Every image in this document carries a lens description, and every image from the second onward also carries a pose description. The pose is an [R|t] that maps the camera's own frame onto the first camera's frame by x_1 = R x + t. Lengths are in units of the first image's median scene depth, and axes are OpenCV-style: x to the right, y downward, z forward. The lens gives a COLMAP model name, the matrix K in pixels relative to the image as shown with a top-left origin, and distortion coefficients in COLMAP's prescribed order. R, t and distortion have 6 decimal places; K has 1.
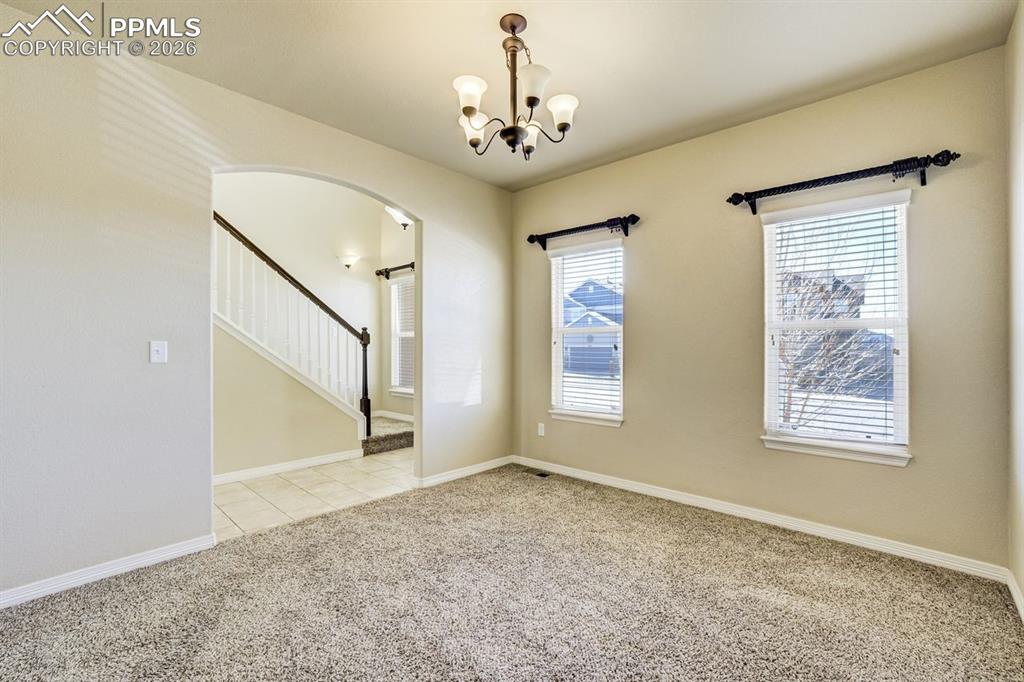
lens RADIAL K [[433.0, 0, 516.0], [0, 433.0, 338.8], [0, 0, 1]] dist [-0.020752, 0.004222]
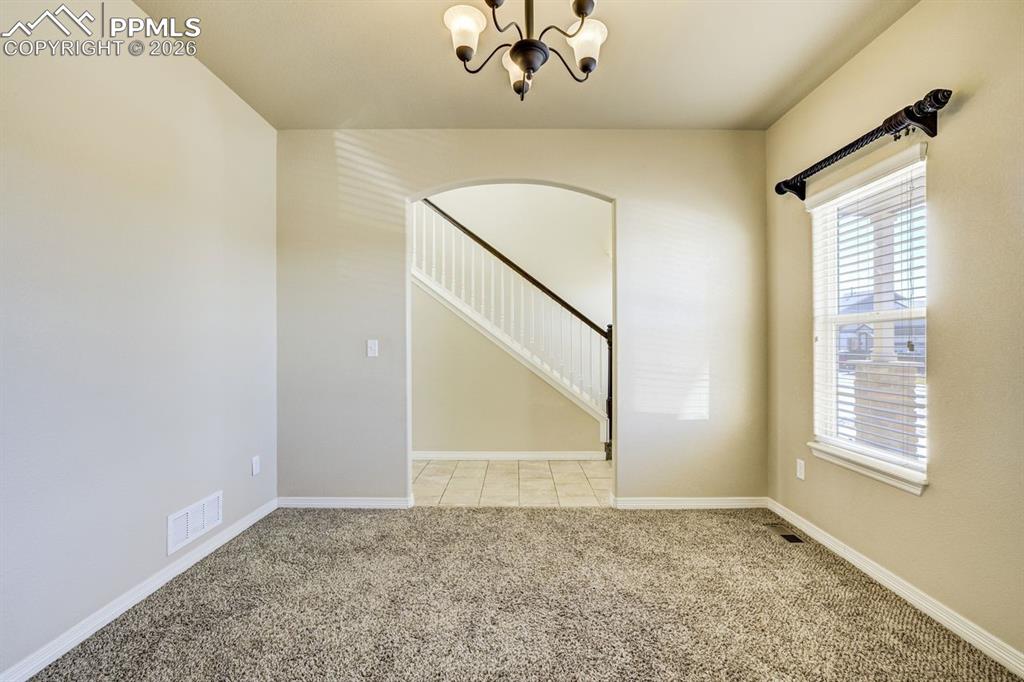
lens RADIAL K [[433.0, 0, 514.6], [0, 433.0, 337.2], [0, 0, 1]] dist [-0.020752, 0.004222]
pose [[0.684494, -0.012075, -0.728919, 0.280532], [0.010896, 0.999921, -0.006332, 0.006241], [0.728937, -0.003609, 0.684571, 0.267266]]
